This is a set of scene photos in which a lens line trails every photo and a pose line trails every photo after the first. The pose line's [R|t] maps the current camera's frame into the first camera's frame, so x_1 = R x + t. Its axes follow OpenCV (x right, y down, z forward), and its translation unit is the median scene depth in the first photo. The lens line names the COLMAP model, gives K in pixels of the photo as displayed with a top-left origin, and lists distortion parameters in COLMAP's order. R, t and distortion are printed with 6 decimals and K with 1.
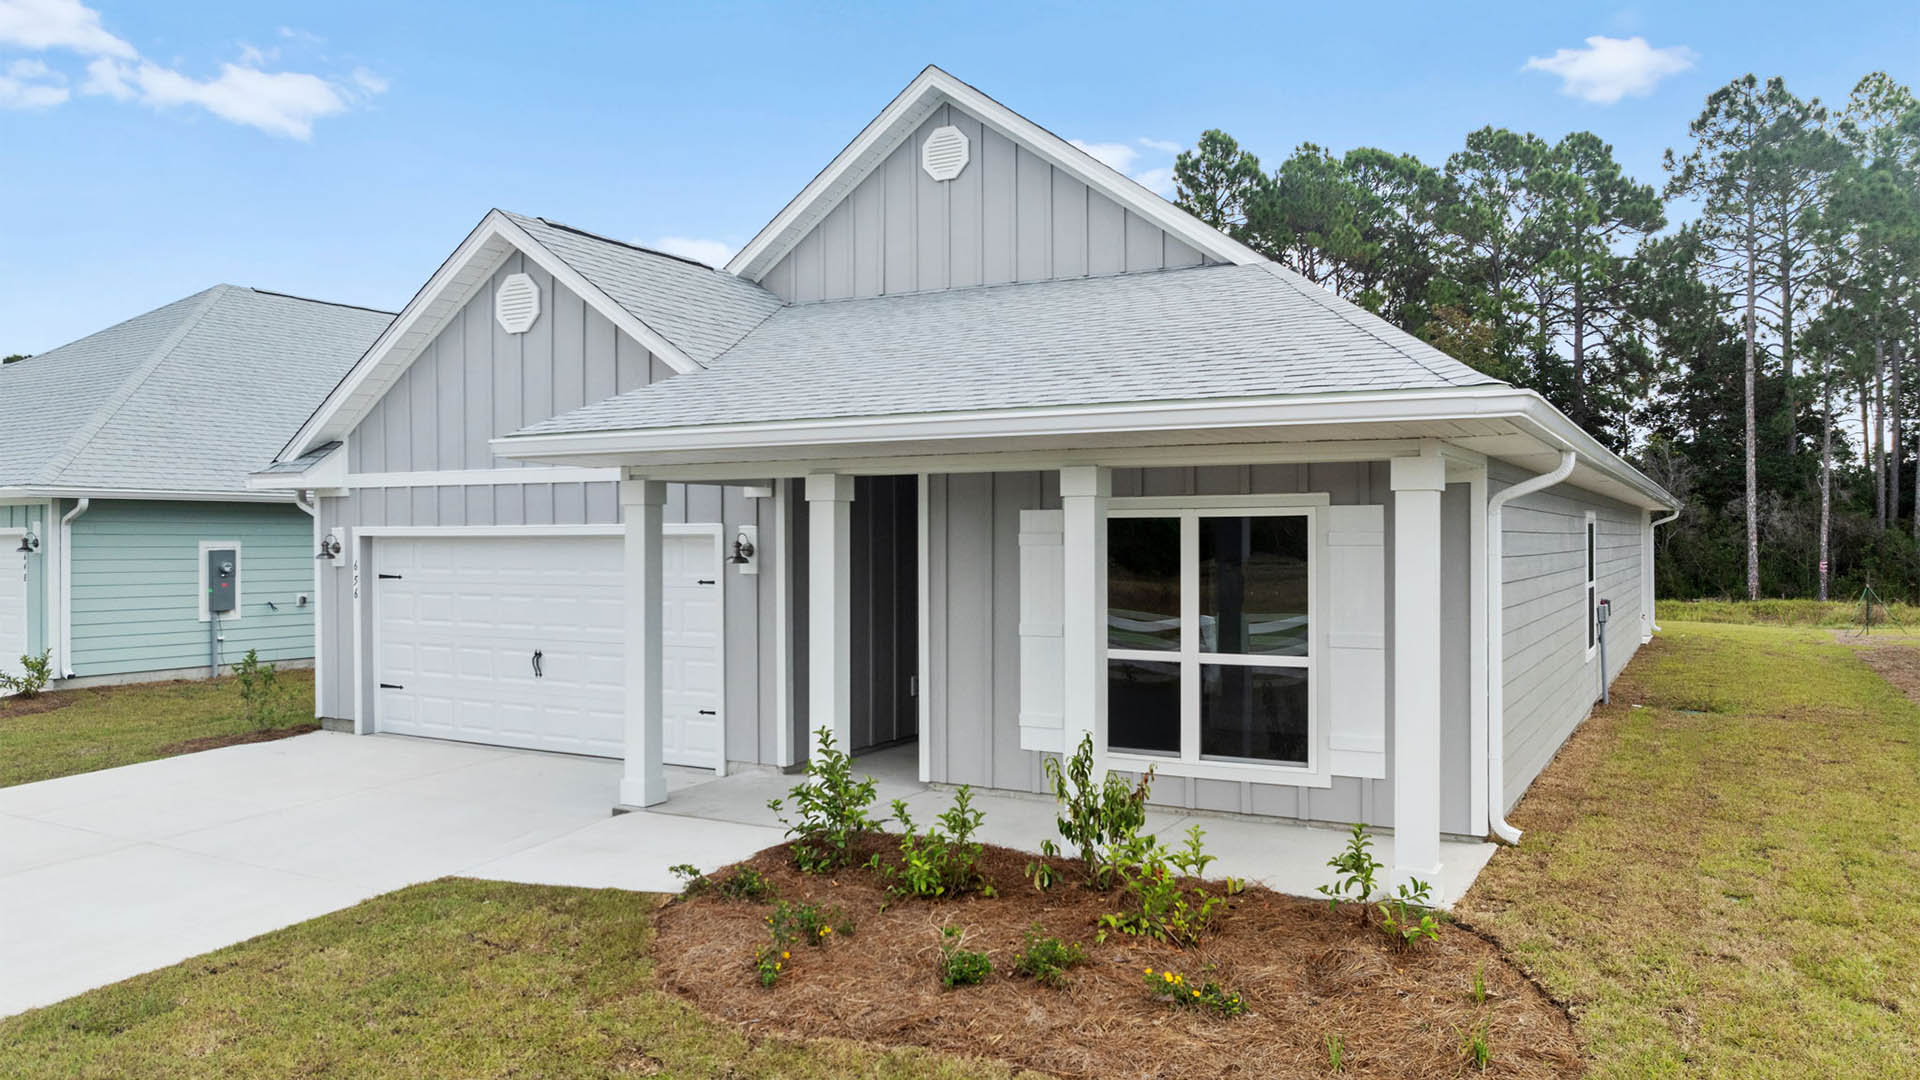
lens RADIAL K [[1370.4, 0, 962.0], [0, 1370.4, 547.2], [0, 0, 1]] dist [-0.031587, 0.005226]
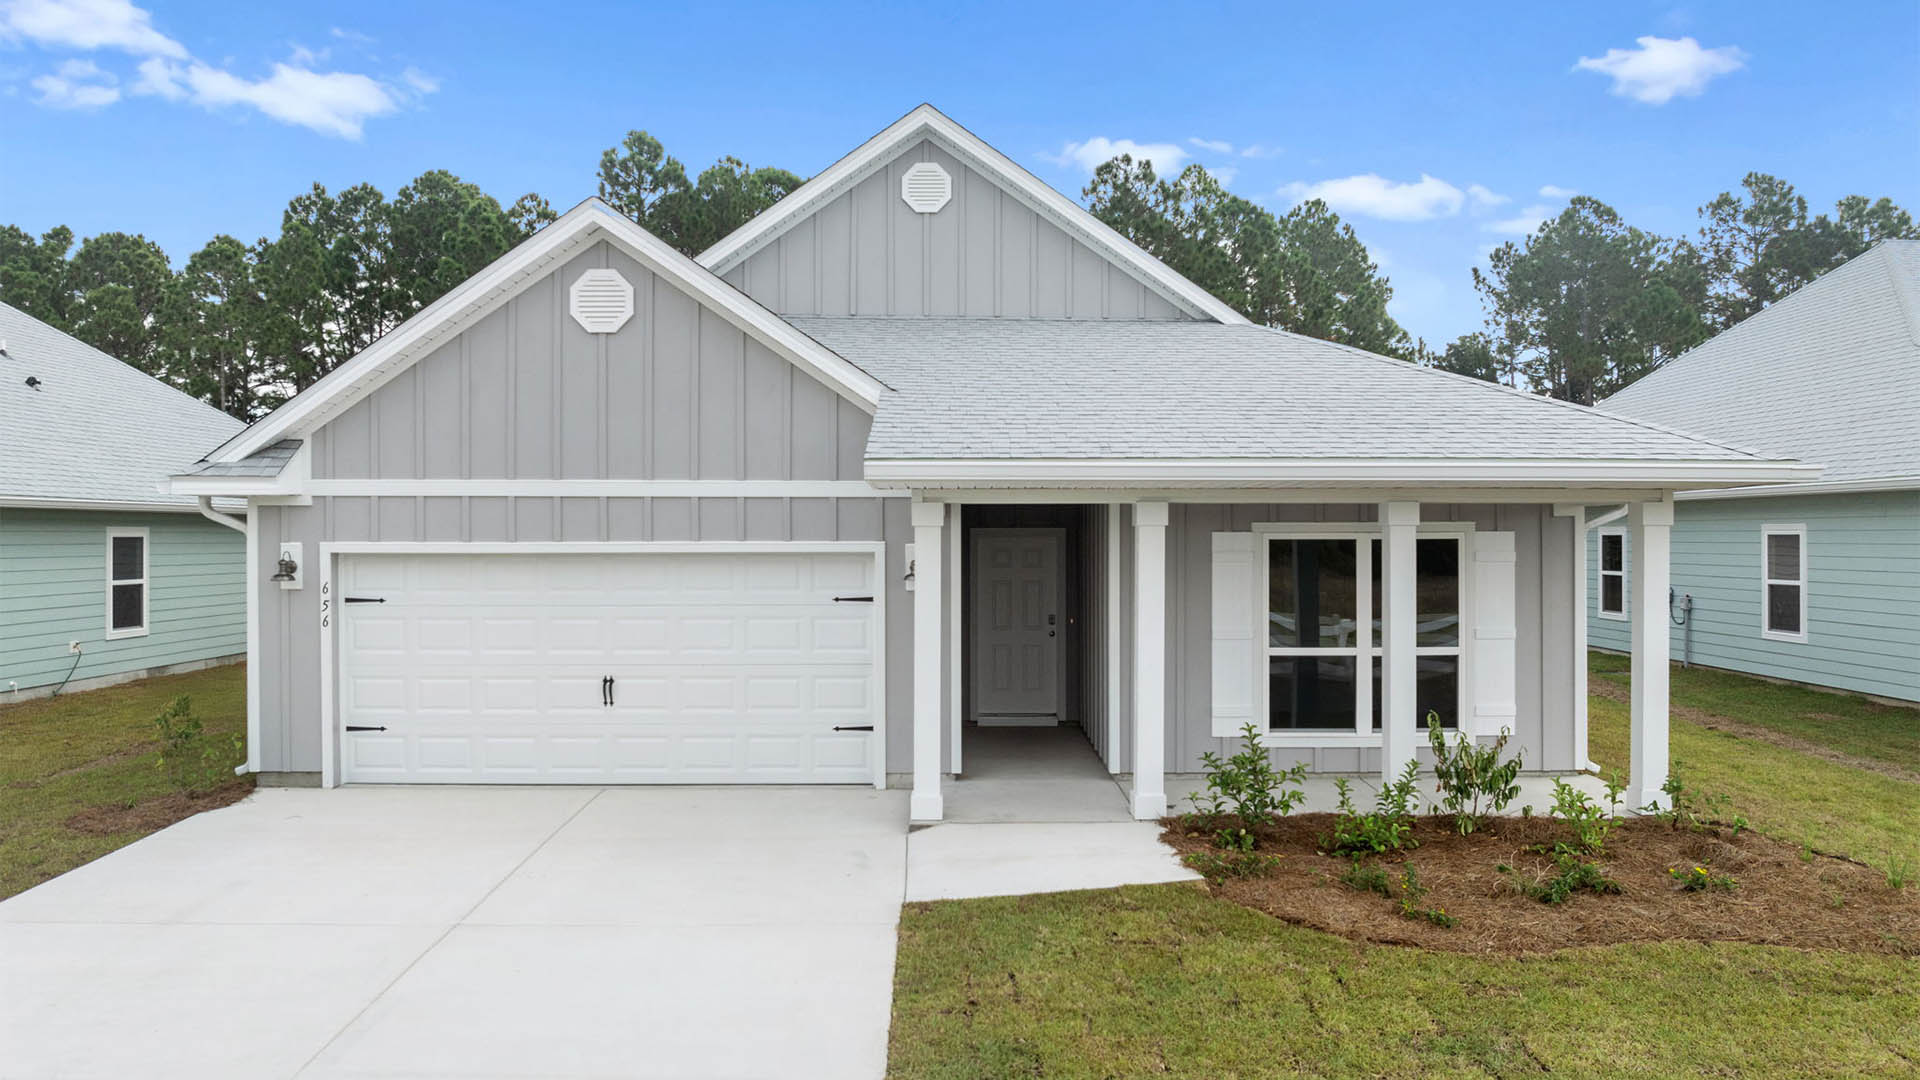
lens RADIAL K [[1370.4, 0, 951.9], [0, 1370.4, 555.8], [0, 0, 1]] dist [-0.031587, 0.005226]
pose [[0.864257, -0.007358, 0.502997, -0.531046], [0.002819, 0.999948, 0.009785, -0.013758], [-0.503043, -0.007039, 0.864233, 0.074990]]
